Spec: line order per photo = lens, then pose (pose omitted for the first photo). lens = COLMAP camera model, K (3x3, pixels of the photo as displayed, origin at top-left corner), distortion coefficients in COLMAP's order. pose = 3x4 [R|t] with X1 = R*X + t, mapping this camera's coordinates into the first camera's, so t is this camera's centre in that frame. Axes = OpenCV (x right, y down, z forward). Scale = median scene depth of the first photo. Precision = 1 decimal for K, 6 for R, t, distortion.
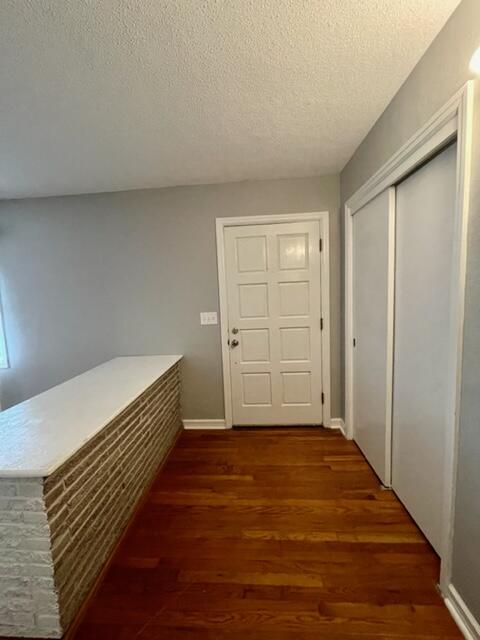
lens RADIAL K [[272.6, 0, 240.0], [0, 272.6, 320.0], [0, 0, 1]] dist [0.000475, -0.000037]
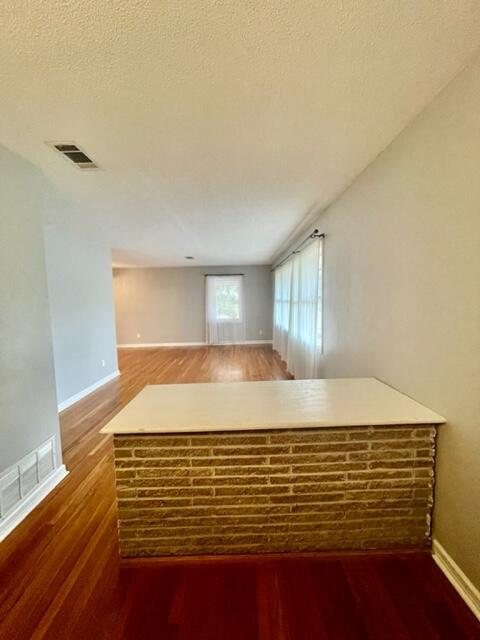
lens RADIAL K [[272.6, 0, 240.0], [0, 272.6, 320.0], [0, 0, 1]] dist [0.000475, -0.000037]
pose [[0.058774, 0.130239, -0.989739, 0.237778], [-0.075636, 0.989184, 0.125674, -0.082055], [0.995402, 0.067473, 0.067989, 0.614079]]
